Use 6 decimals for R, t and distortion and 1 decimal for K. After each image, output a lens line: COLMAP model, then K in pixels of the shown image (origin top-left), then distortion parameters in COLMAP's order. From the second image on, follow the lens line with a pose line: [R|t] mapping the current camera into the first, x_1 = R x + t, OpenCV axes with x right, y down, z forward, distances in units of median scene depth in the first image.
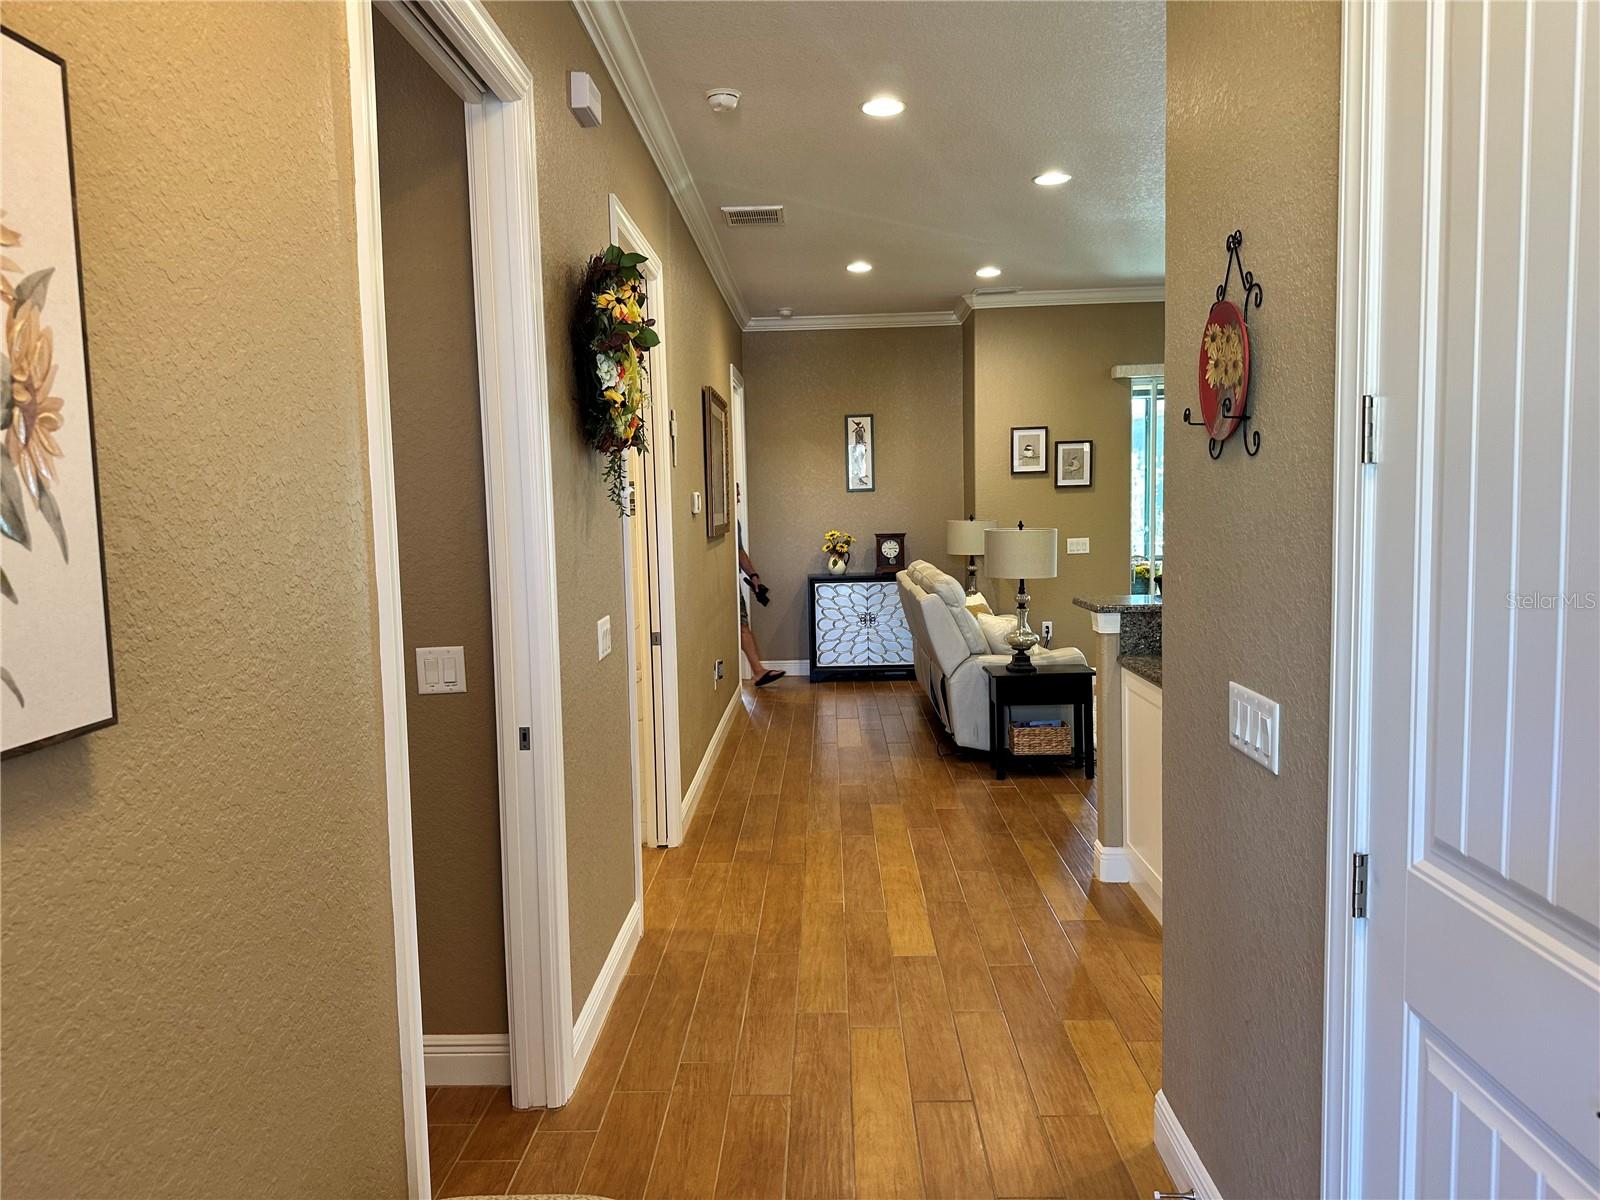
lens RADIAL K [[1115.8, 0, 785.8], [0, 1115.8, 595.3], [0, 0, 1]] dist [0.043957, -0.012036]
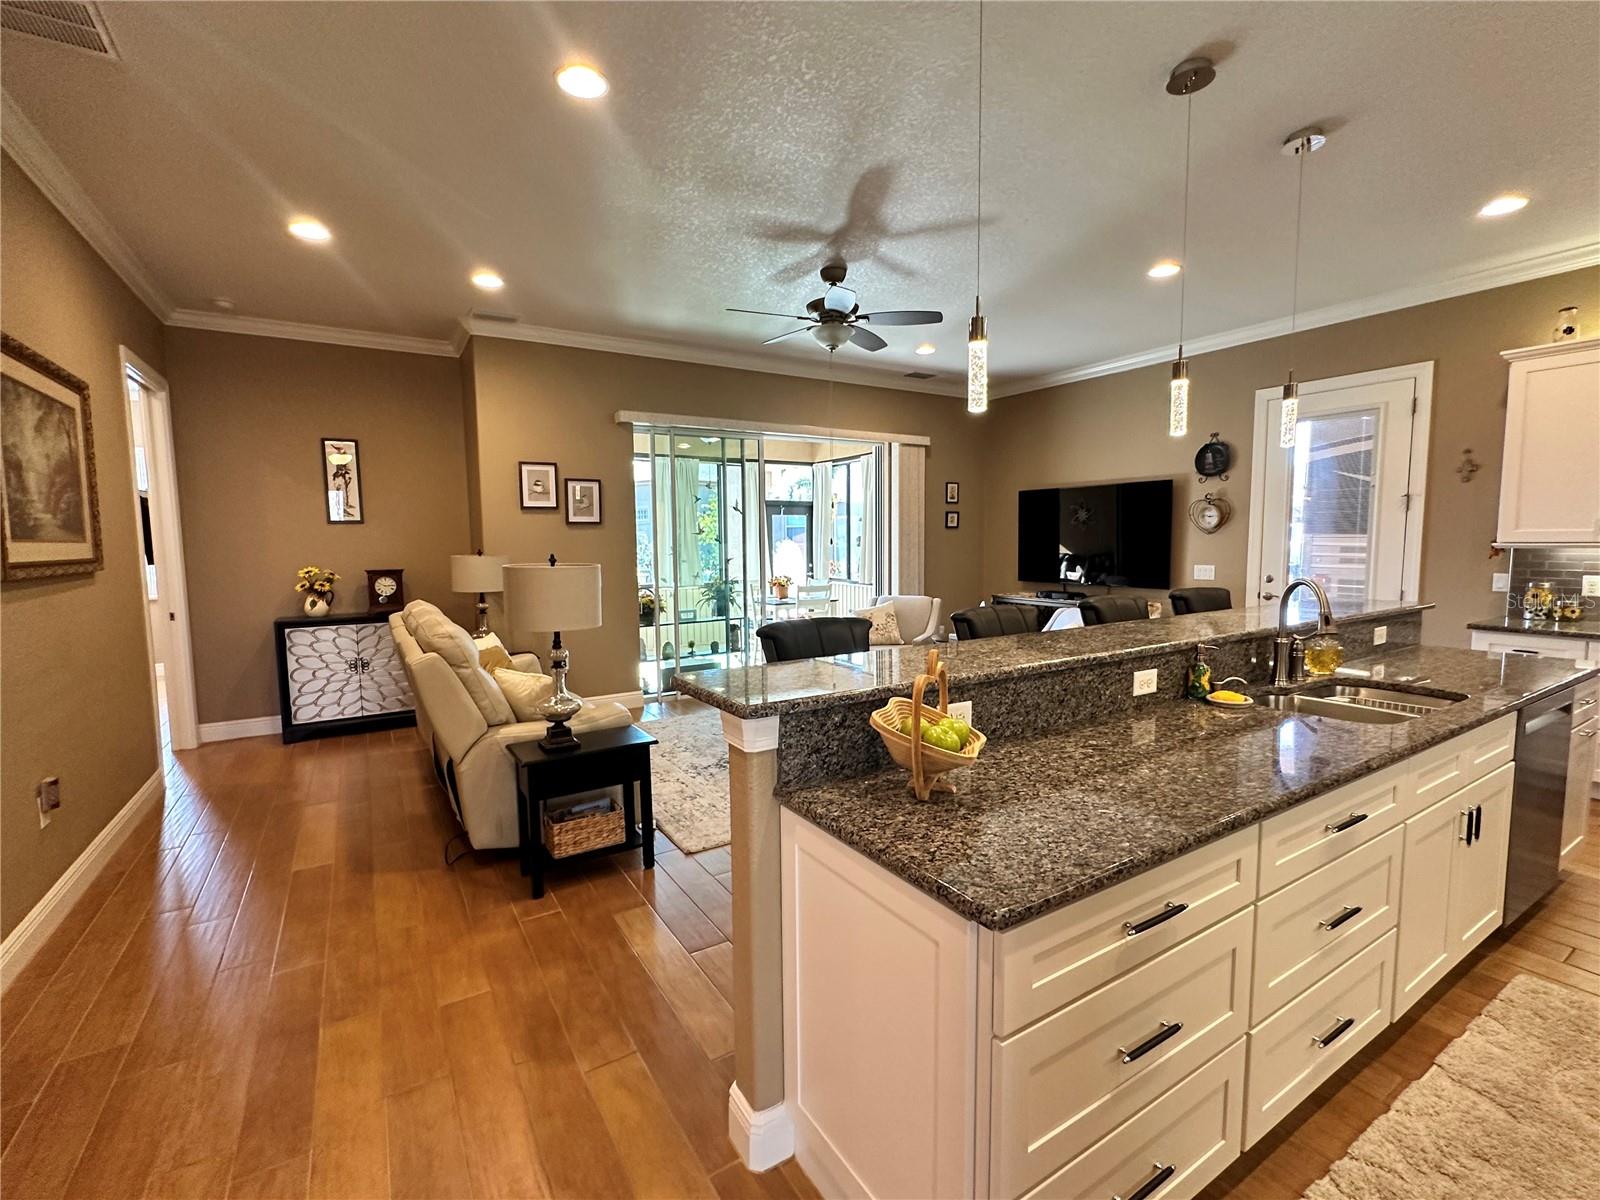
lens RADIAL K [[711.7, 0, 802.9], [0, 711.7, 602.4], [0, 0, 1]] dist [0.002357, 0.000918]
pose [[0.828573, -0.035386, 0.558762, 0.054331], [0.037721, 0.999261, 0.007346, -0.021379], [-0.558609, 0.014990, 0.829296, 0.344677]]
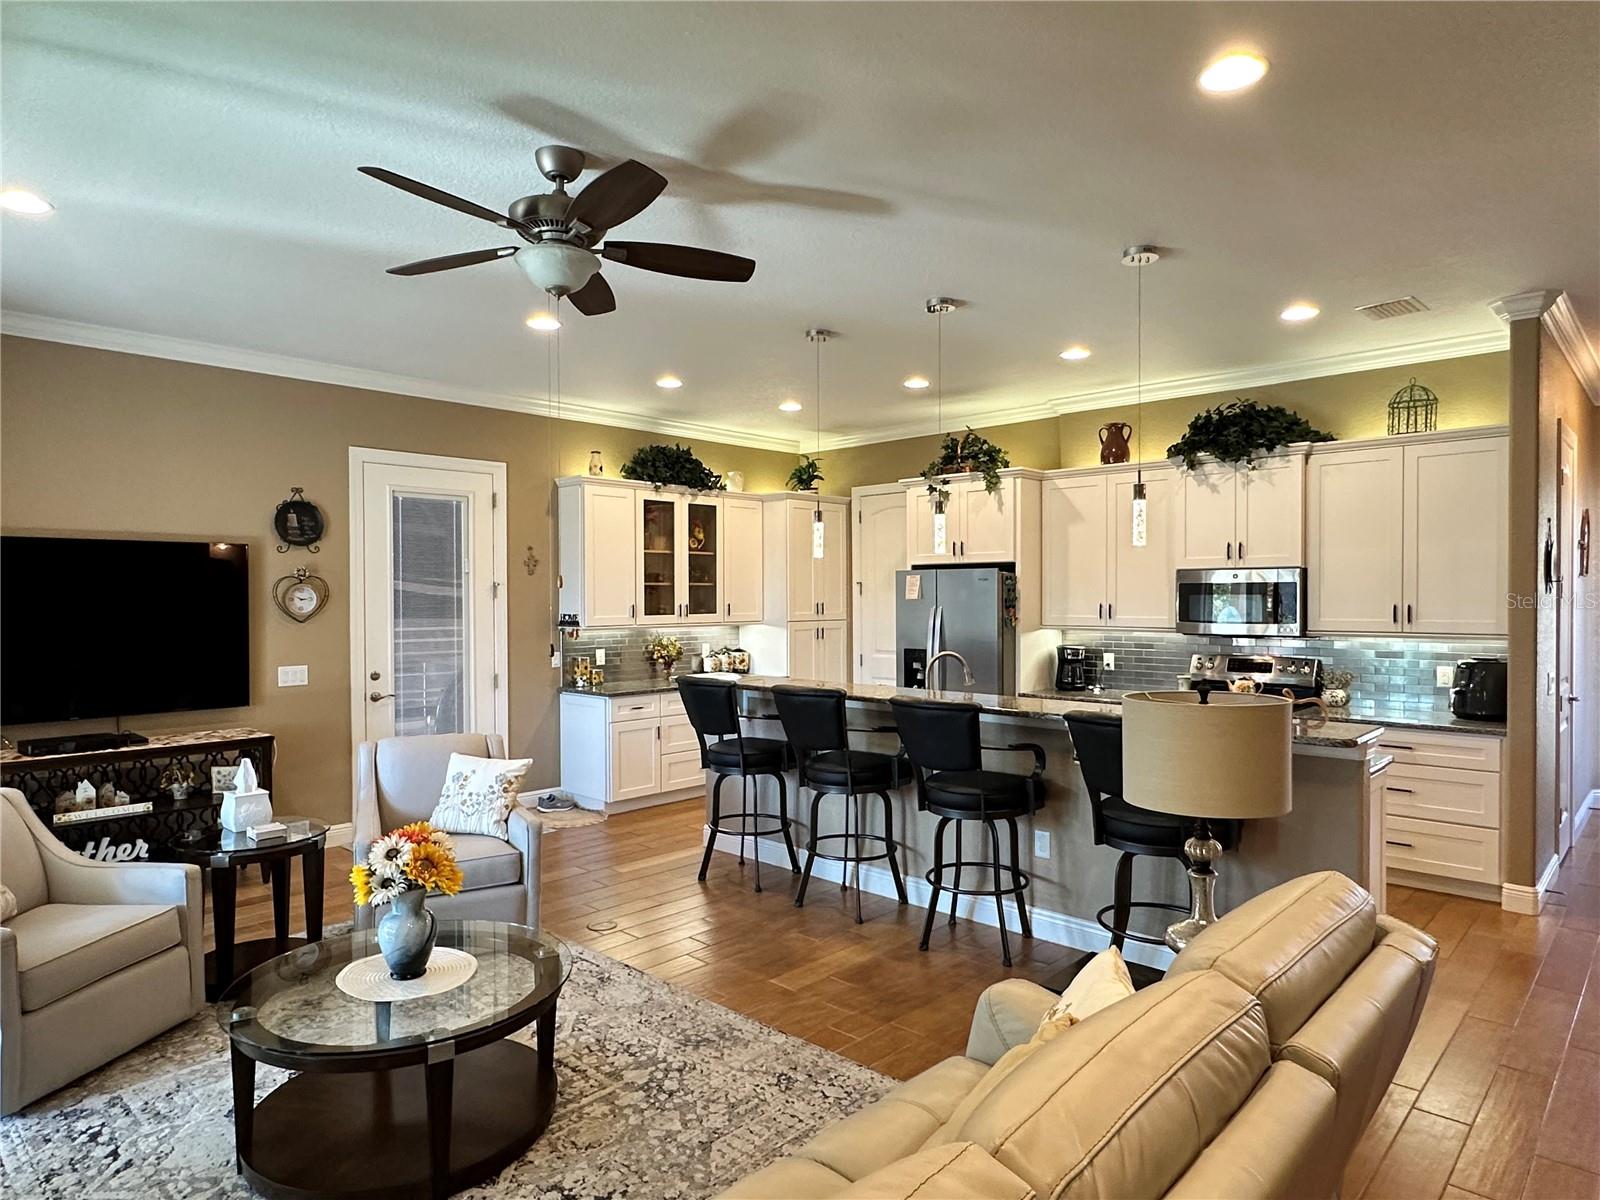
lens RADIAL K [[951.9, 0, 808.2], [0, 951.9, 602.5], [0, 0, 1]] dist [-0.003535, -0.000178]
pose [[-0.752527, 0.021421, 0.658213, 0.051567], [0.077213, 0.995447, 0.055881, -0.093253], [-0.654020, 0.092875, -0.750754, 0.976798]]
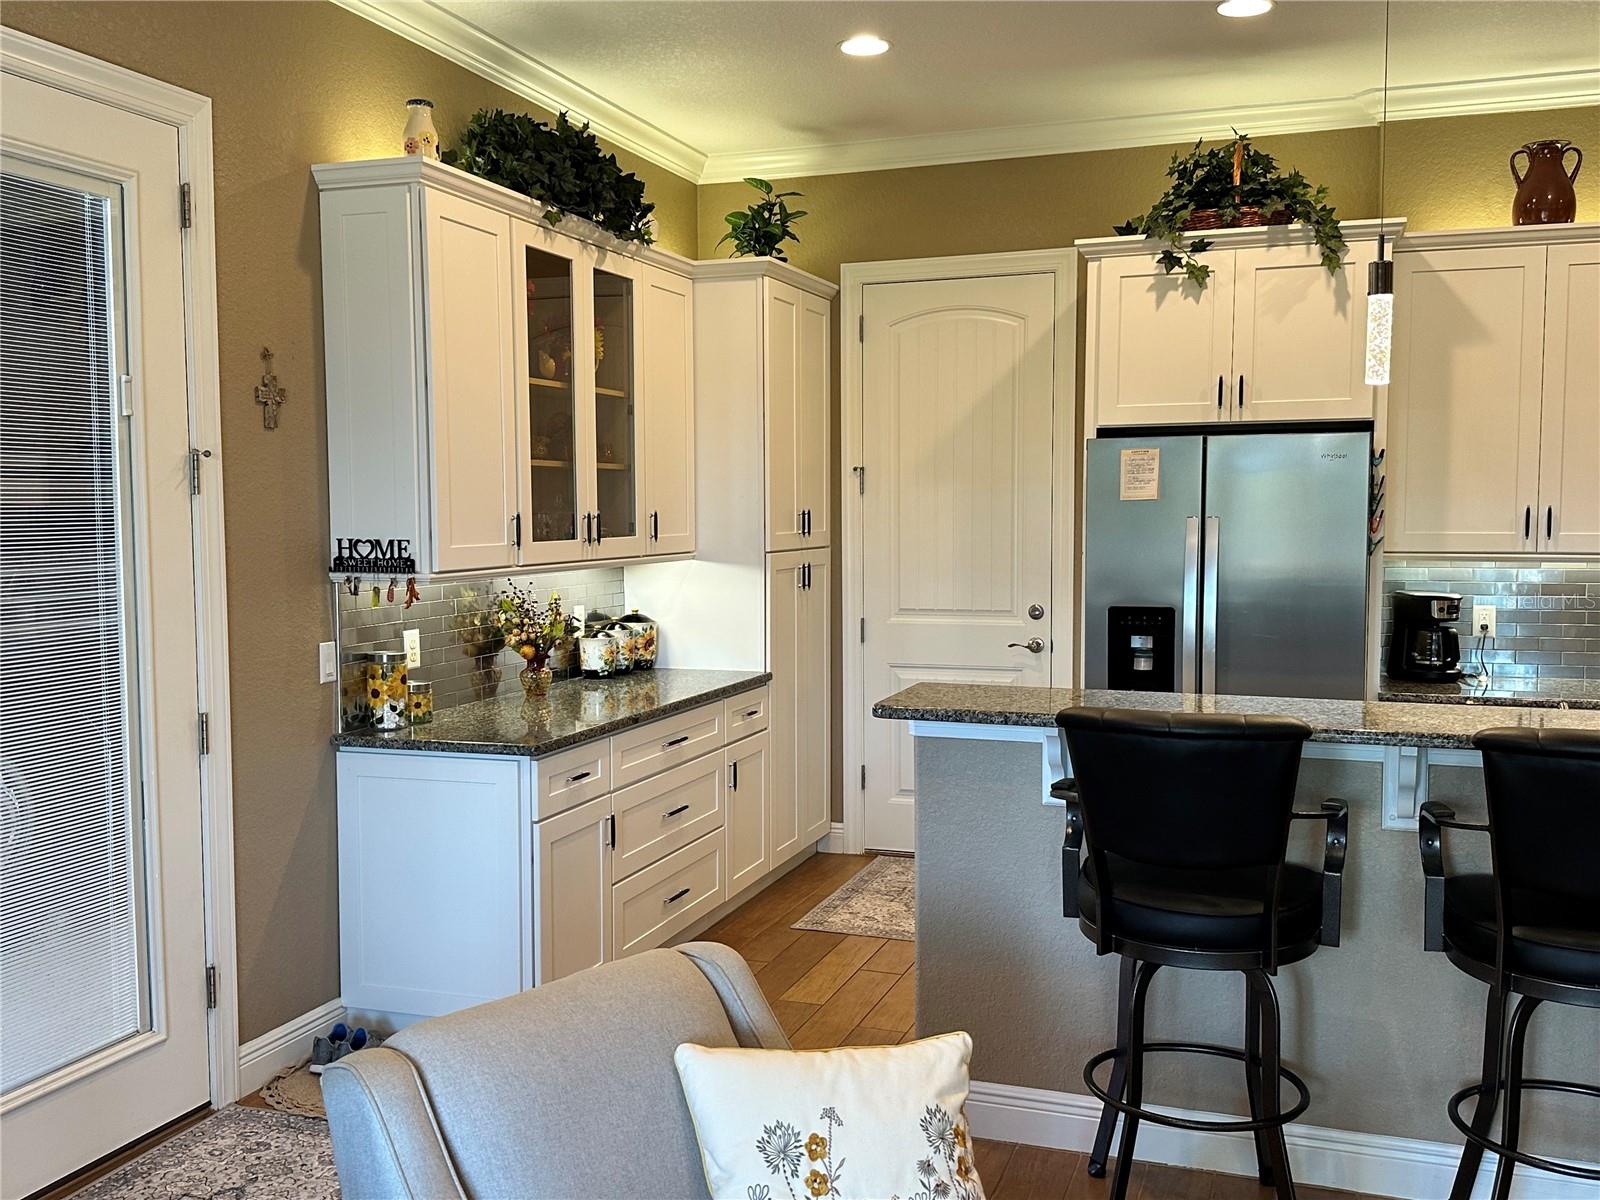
lens RADIAL K [[1514.9, 0, 790.6], [0, 1514.9, 604.2], [0, 0, 1]] dist [0.032033, 0.000000]
pose [[-0.951982, 0.007963, 0.306051, 0.477472], [0.052565, 0.989068, 0.137771, -0.092639], [-0.301609, 0.147243, -0.941993, 0.917554]]
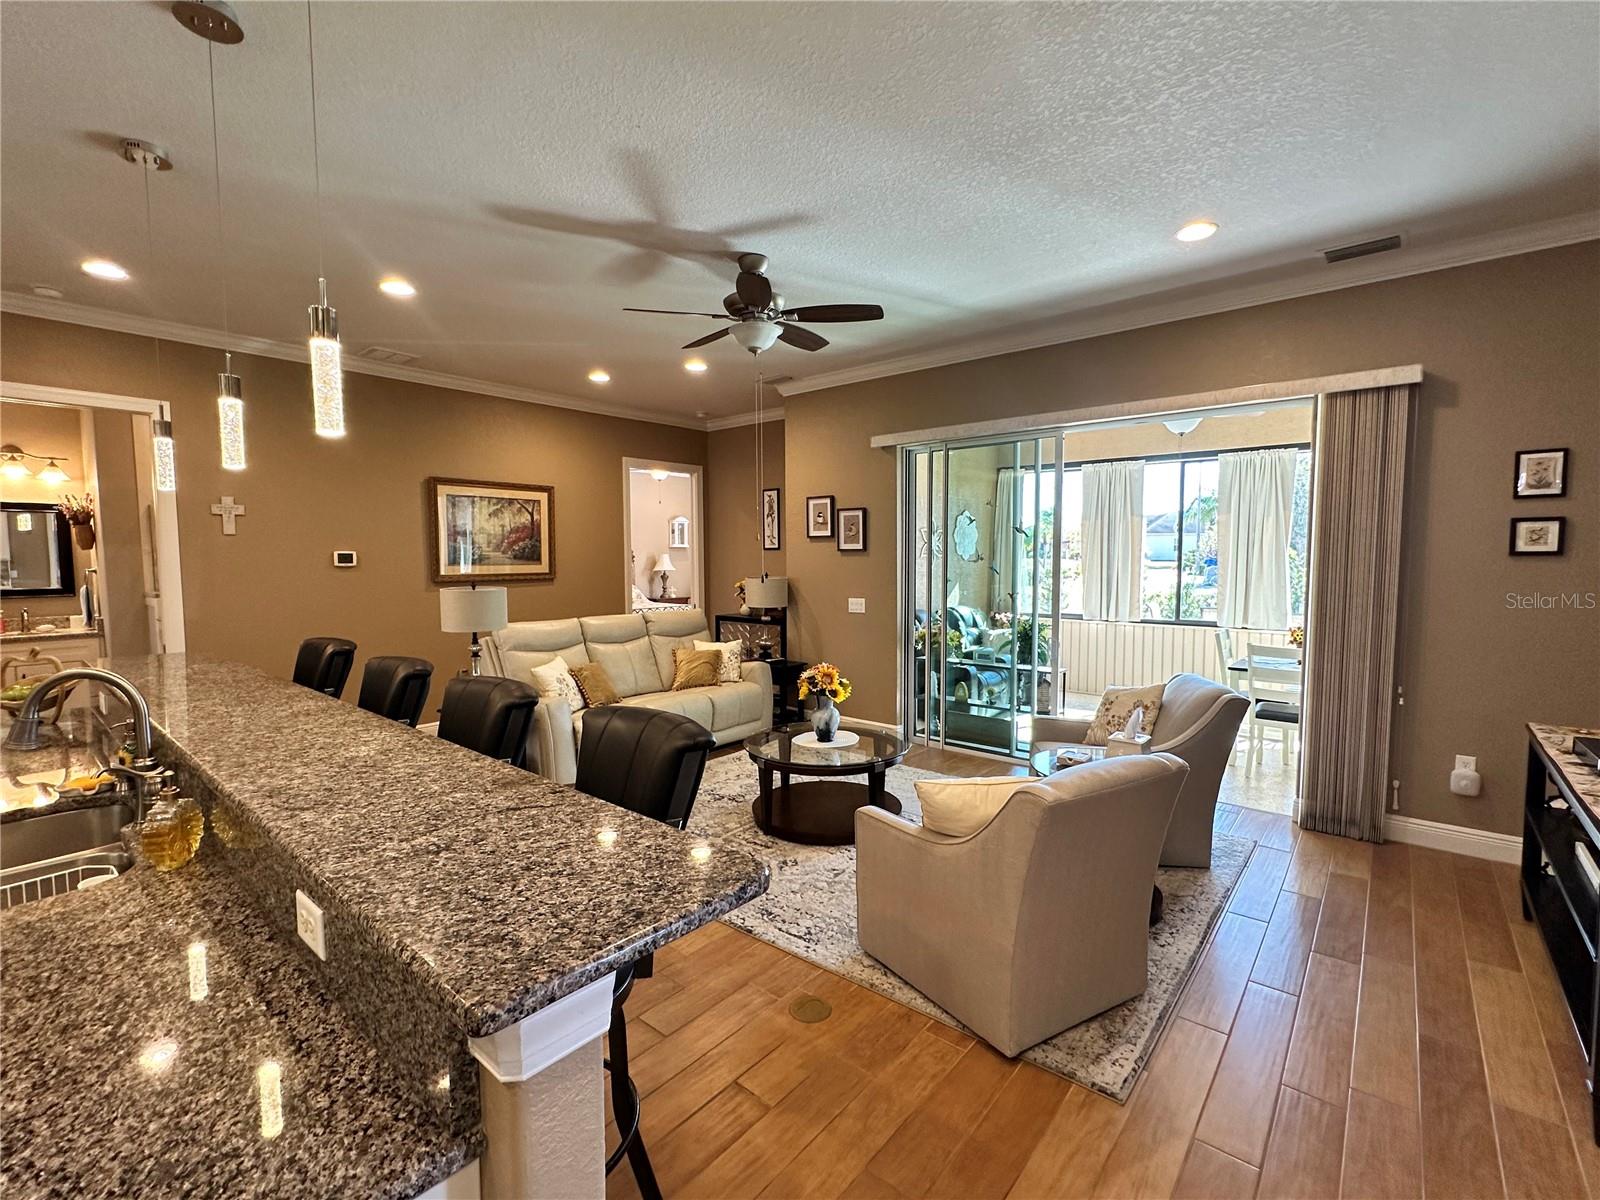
lens RADIAL K [[711.7, 0, 801.5], [0, 711.7, 600.5], [0, 0, 1]] dist [0.002357, 0.000918]
pose [[0.788241, 0.061946, -0.612241, 0.648808], [-0.065828, 0.997700, 0.016195, -0.057486], [0.611836, 0.027537, 0.790505, 0.434533]]
